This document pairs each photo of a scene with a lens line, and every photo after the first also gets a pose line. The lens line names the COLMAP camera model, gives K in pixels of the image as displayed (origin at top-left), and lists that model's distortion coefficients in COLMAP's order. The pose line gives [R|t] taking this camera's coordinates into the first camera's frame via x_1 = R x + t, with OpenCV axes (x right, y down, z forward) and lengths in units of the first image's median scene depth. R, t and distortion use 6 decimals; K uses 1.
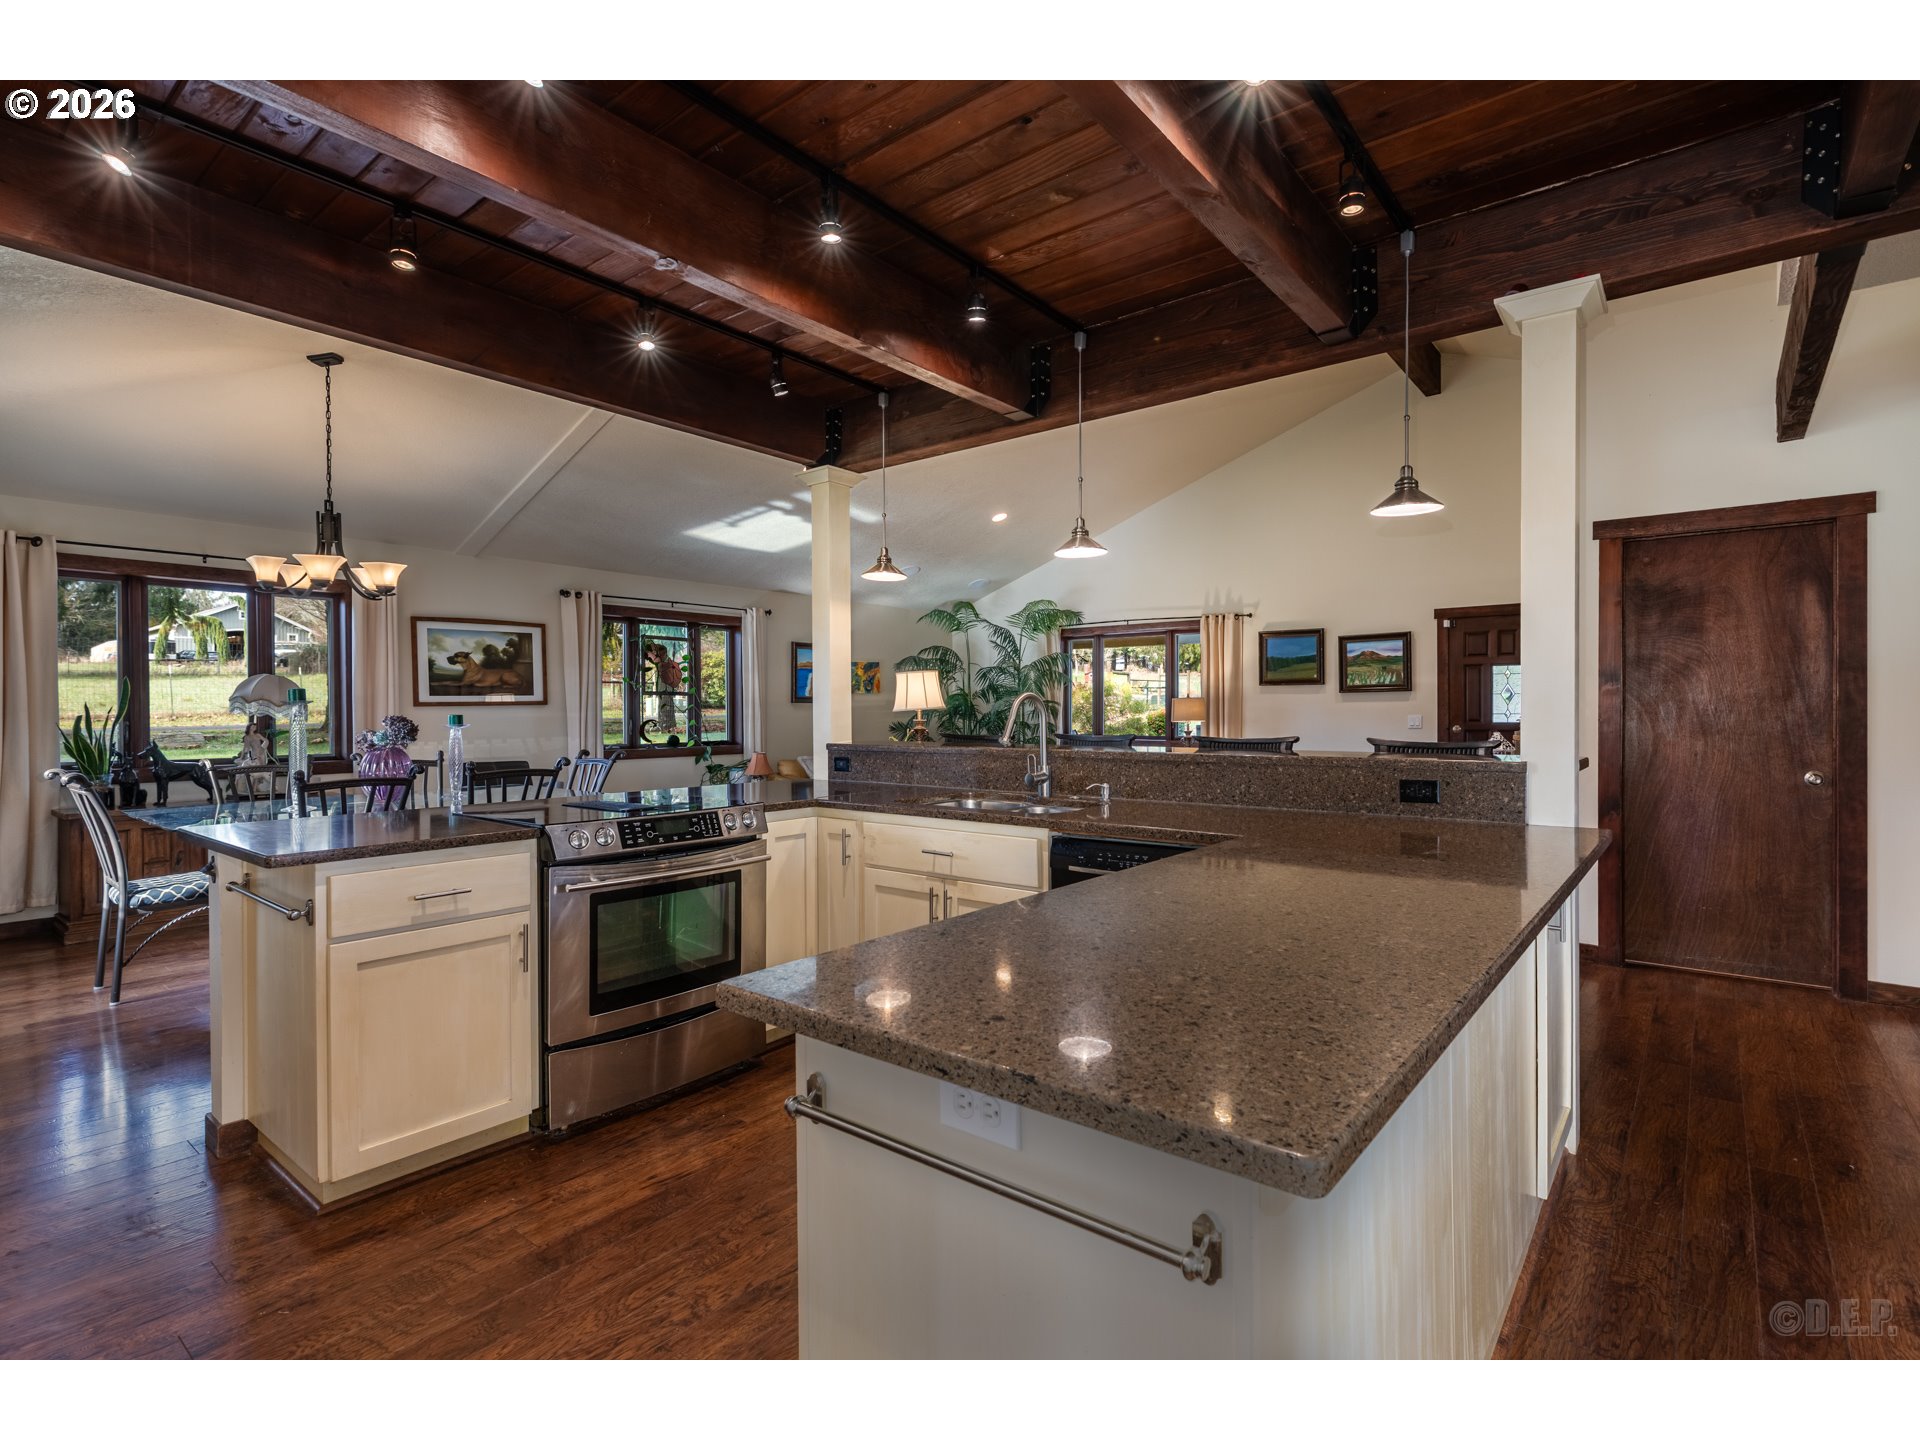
lens RADIAL K [[884.2, 0, 959.6], [0, 884.2, 717.0], [0, 0, 1]] dist [-0.000460, -0.000070]
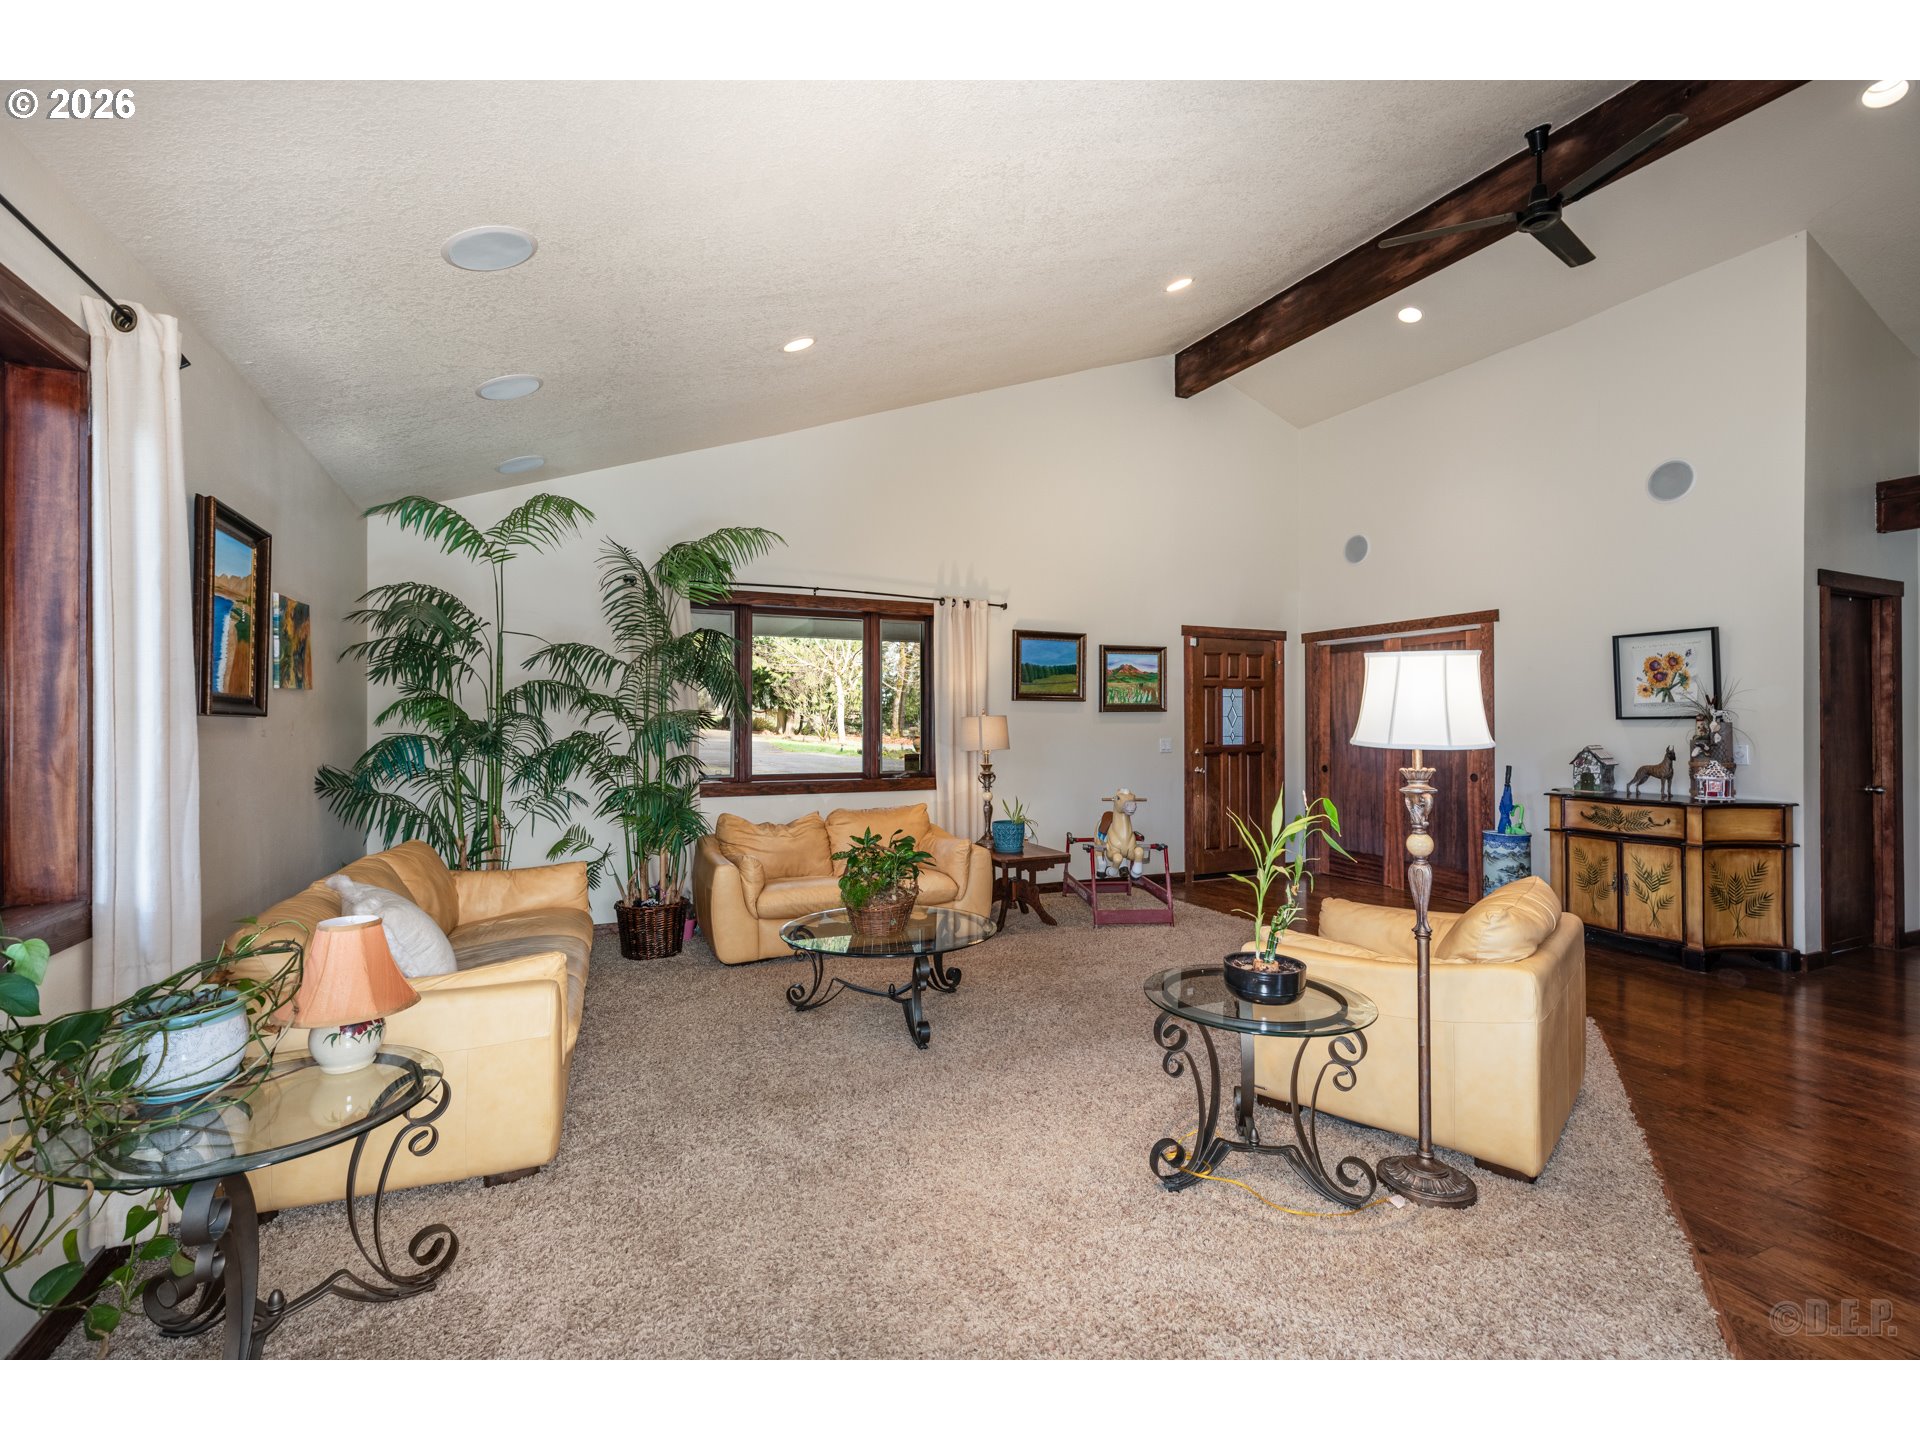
lens RADIAL K [[884.2, 0, 956.6], [0, 884.2, 719.3], [0, 0, 1]] dist [-0.000460, -0.000070]
pose [[0.437675, 0.005653, 0.899116, -0.384770], [0.006437, 0.999935, -0.009420, -0.013962], [-0.899110, 0.009911, 0.437610, 0.763653]]
